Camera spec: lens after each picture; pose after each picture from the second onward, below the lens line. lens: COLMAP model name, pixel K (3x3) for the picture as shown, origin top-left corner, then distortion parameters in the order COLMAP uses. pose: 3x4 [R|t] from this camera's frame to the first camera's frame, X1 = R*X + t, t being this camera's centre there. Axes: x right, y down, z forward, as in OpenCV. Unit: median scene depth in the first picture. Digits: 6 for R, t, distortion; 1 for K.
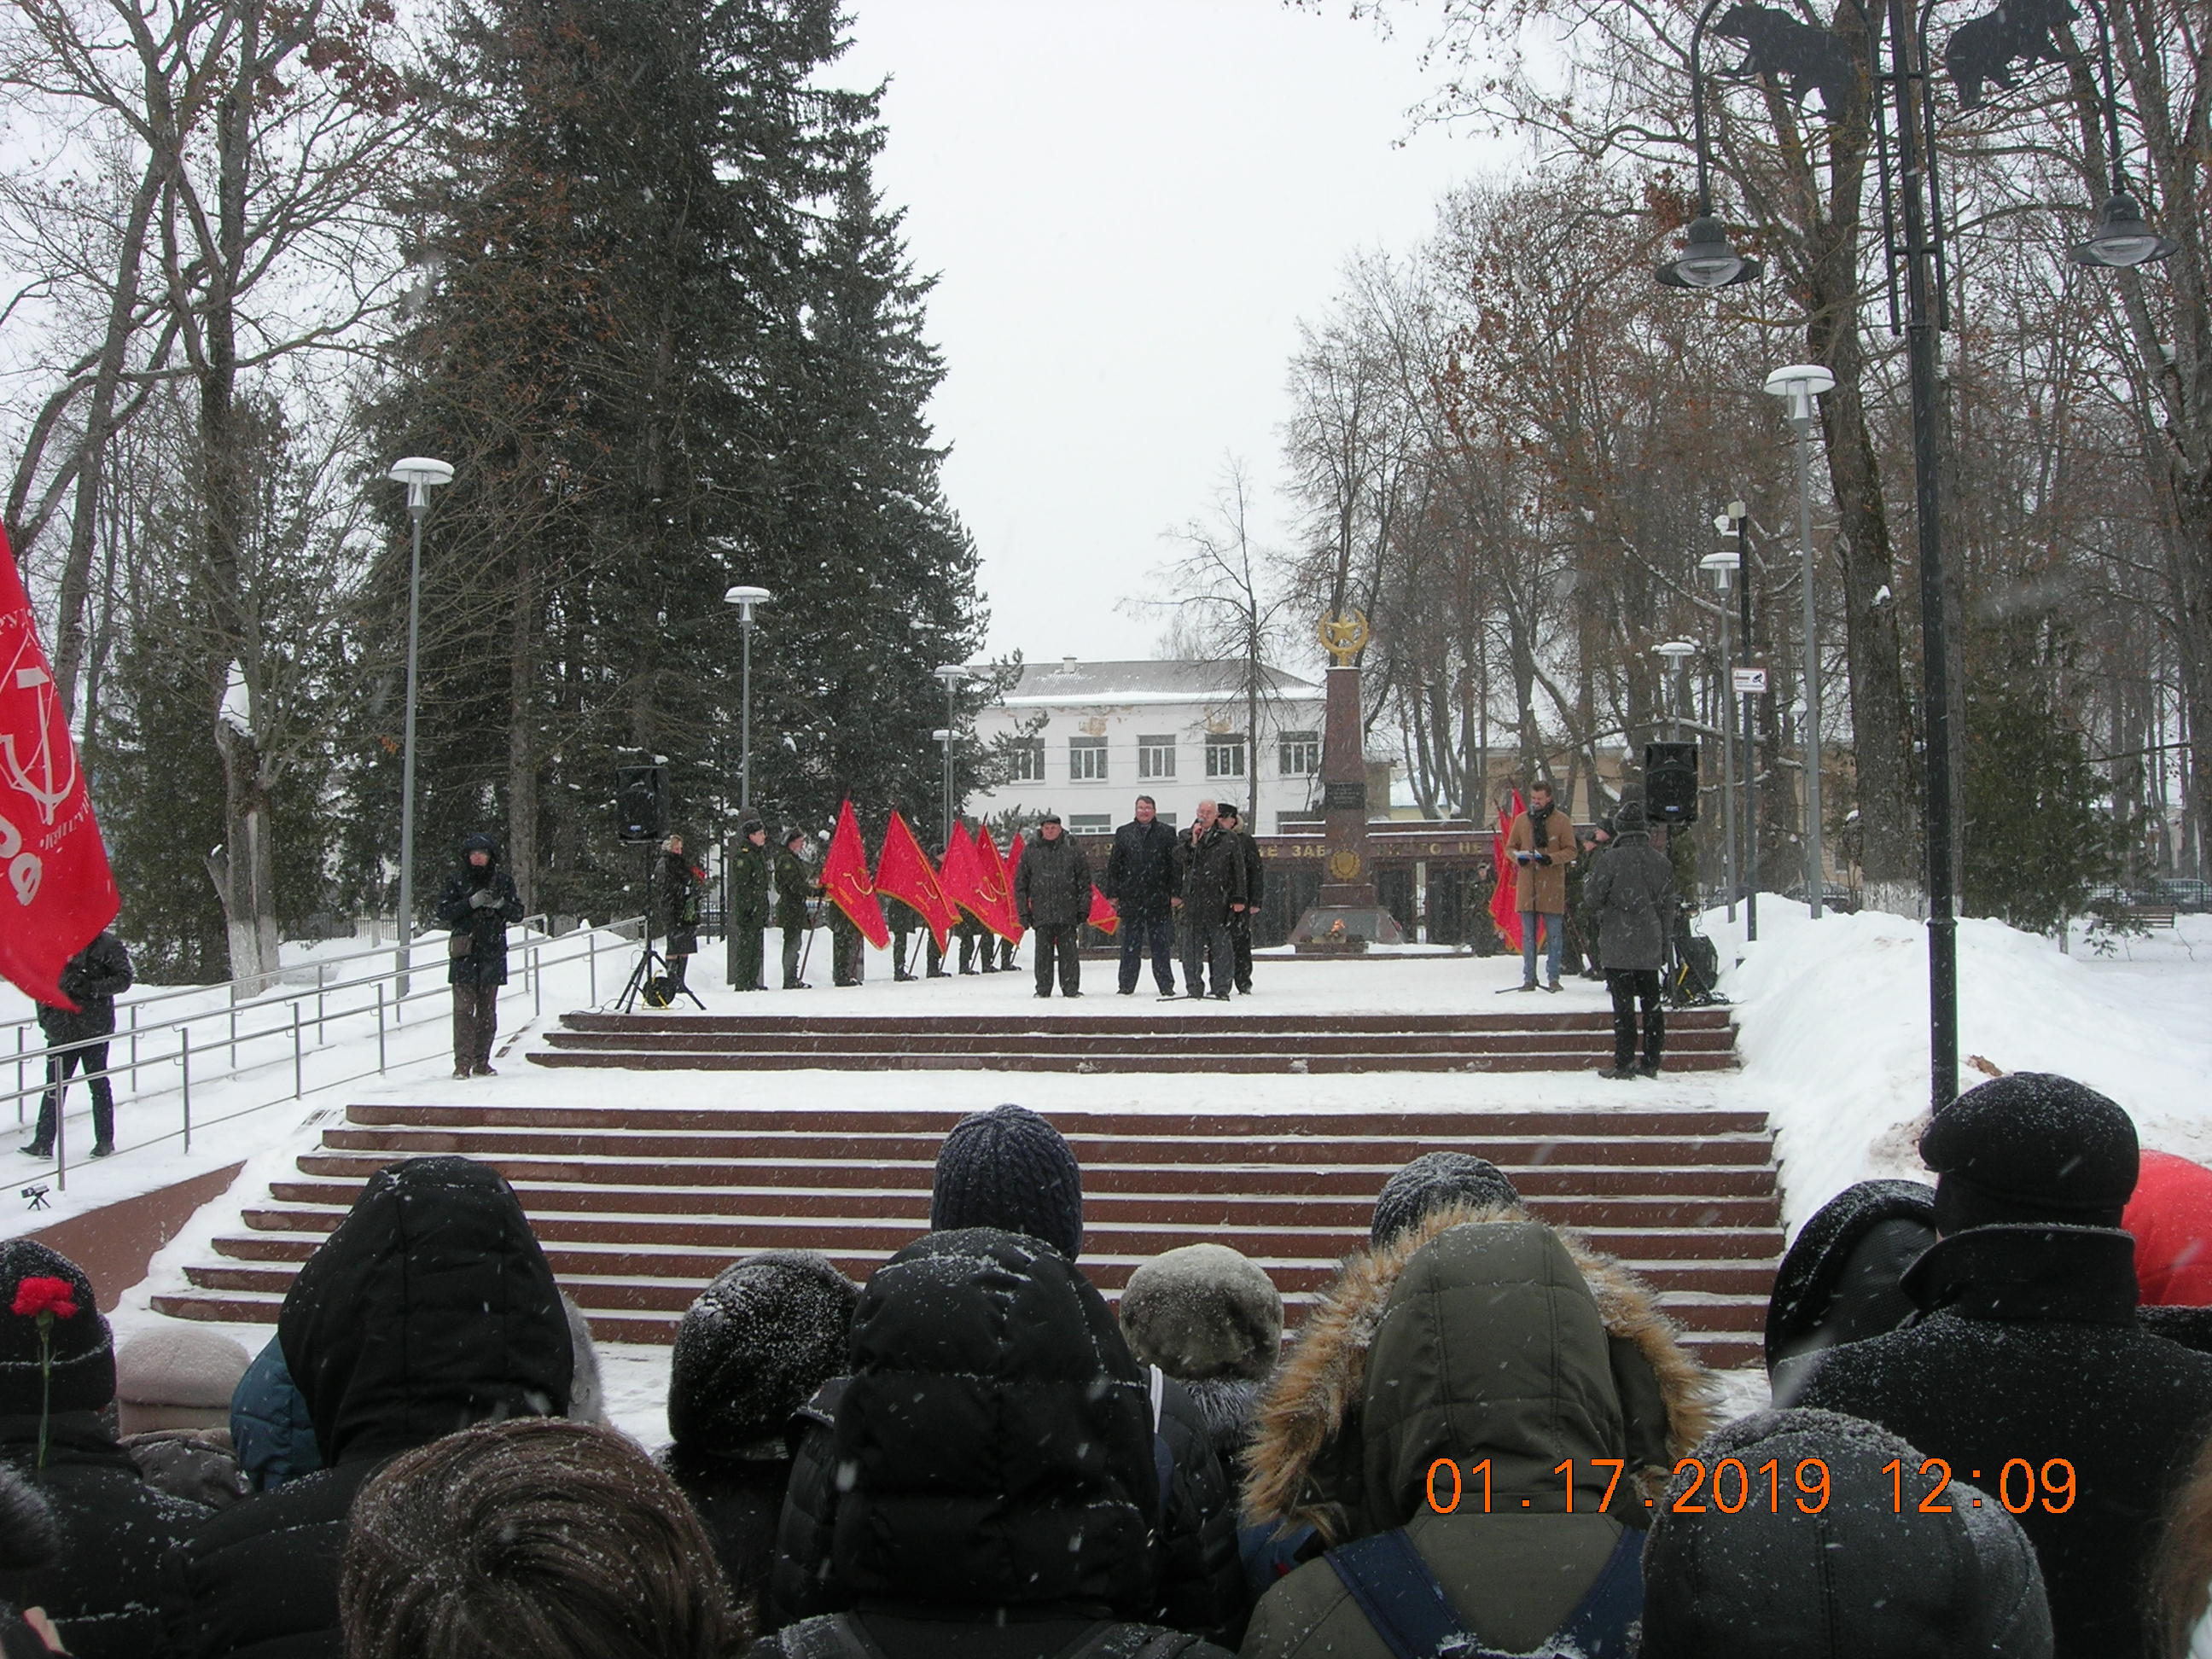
lens RADIAL K [[2426.4, 0, 1106.0], [0, 2426.4, 829.5], [0, 0, 1]] dist [-0.201947, 0.072717]
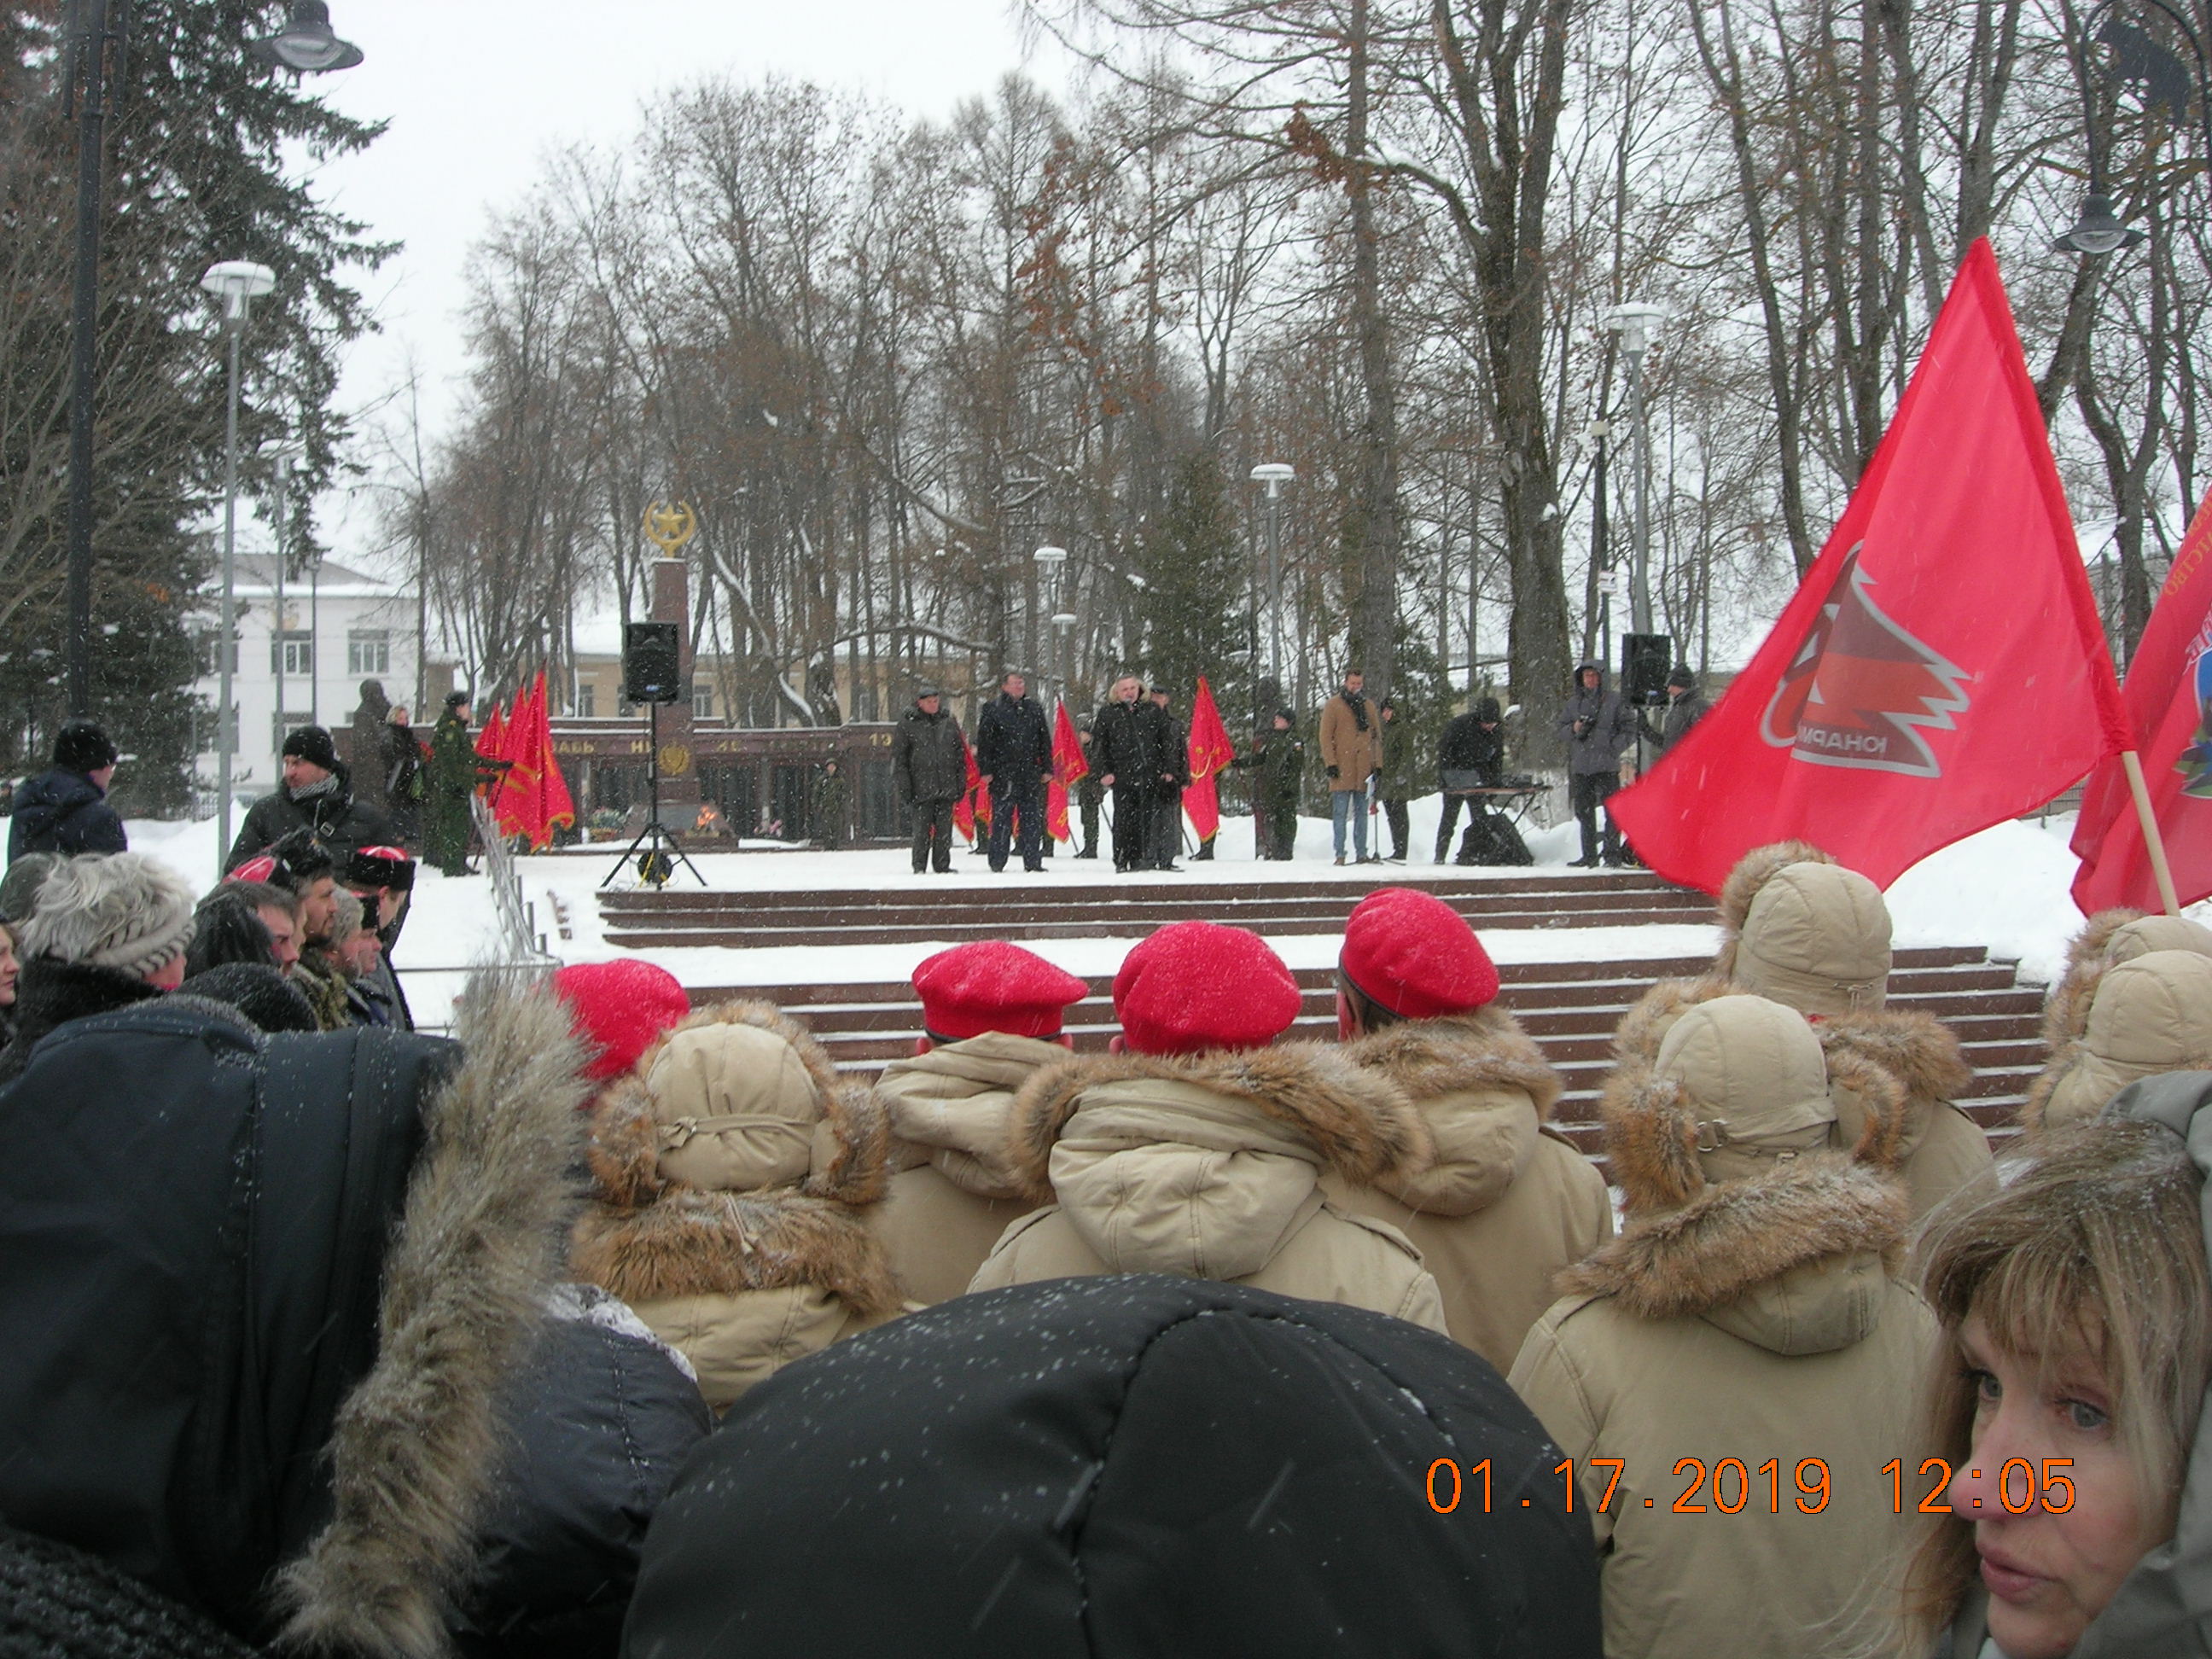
lens RADIAL K [[2426.4, 0, 1106.0], [0, 2426.4, 829.5], [0, 0, 1]] dist [-0.201947, 0.072717]
pose [[0.933031, -0.004439, 0.359768, -0.318144], [-0.010632, 0.999147, 0.039902, 0.008851], [-0.359639, -0.041055, 0.932188, 0.023734]]
